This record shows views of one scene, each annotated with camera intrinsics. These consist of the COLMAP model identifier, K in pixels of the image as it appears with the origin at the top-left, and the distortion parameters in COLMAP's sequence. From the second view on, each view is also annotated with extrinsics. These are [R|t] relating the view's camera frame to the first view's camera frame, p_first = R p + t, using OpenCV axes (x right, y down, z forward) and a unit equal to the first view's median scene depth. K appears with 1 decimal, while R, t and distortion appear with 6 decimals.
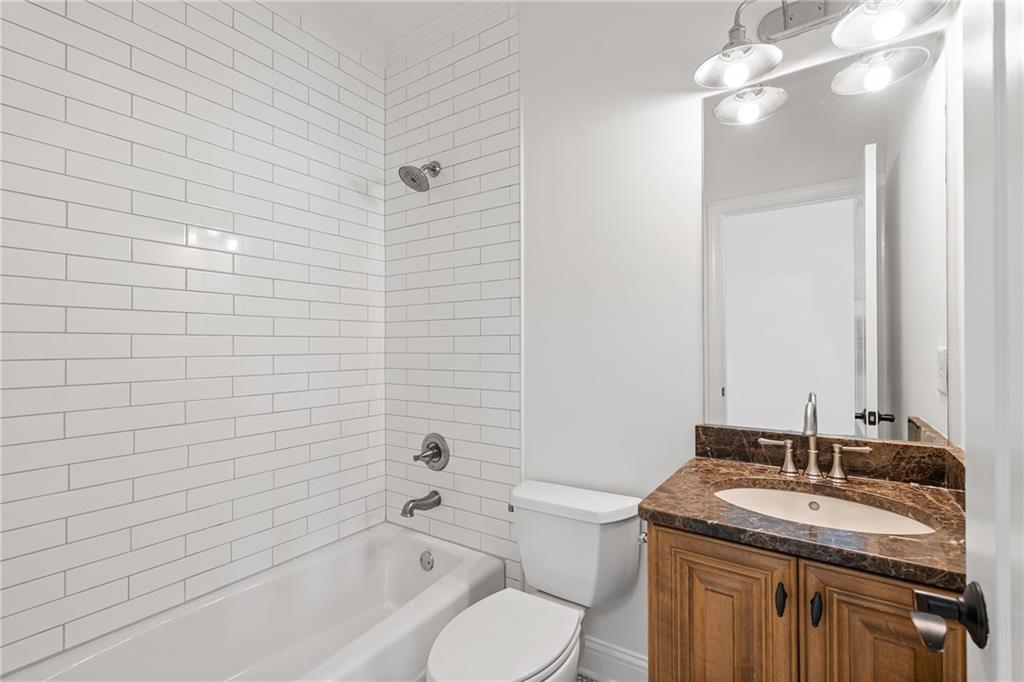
lens RADIAL K [[452.5, 0, 515.9], [0, 452.5, 343.2], [0, 0, 1]] dist [-0.009331, 0.000073]
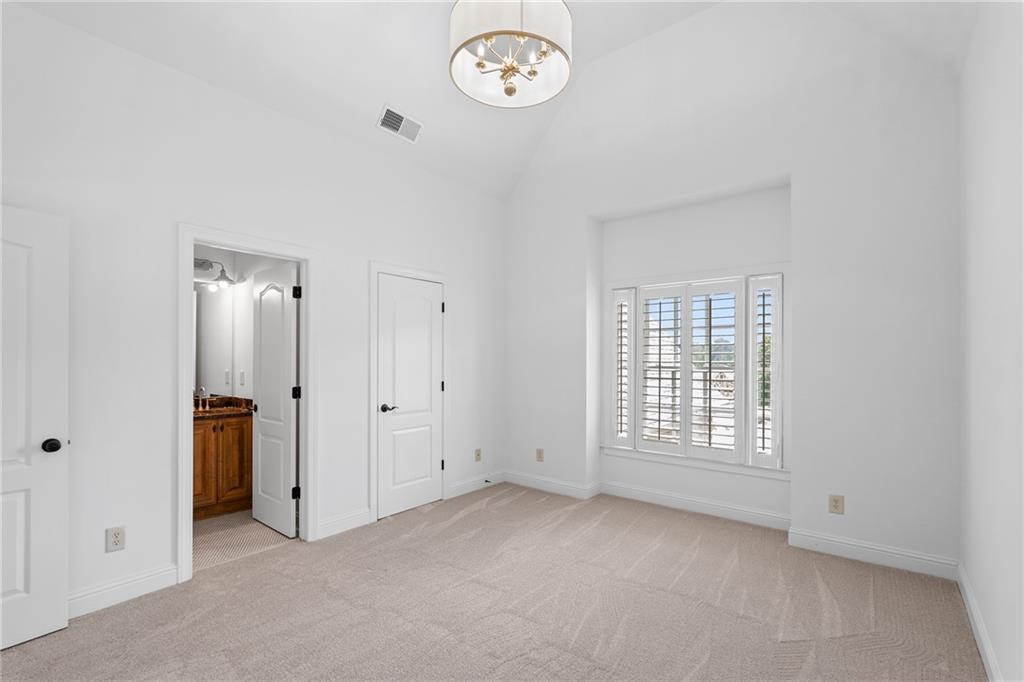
lens RADIAL K [[452.5, 0, 515.9], [0, 452.5, 343.2], [0, 0, 1]] dist [-0.009331, 0.000073]
pose [[0.098542, 0.011797, 0.995063, -3.701926], [-0.006269, 0.999917, -0.011234, -0.261597], [-0.995113, -0.005131, 0.098608, -2.501993]]
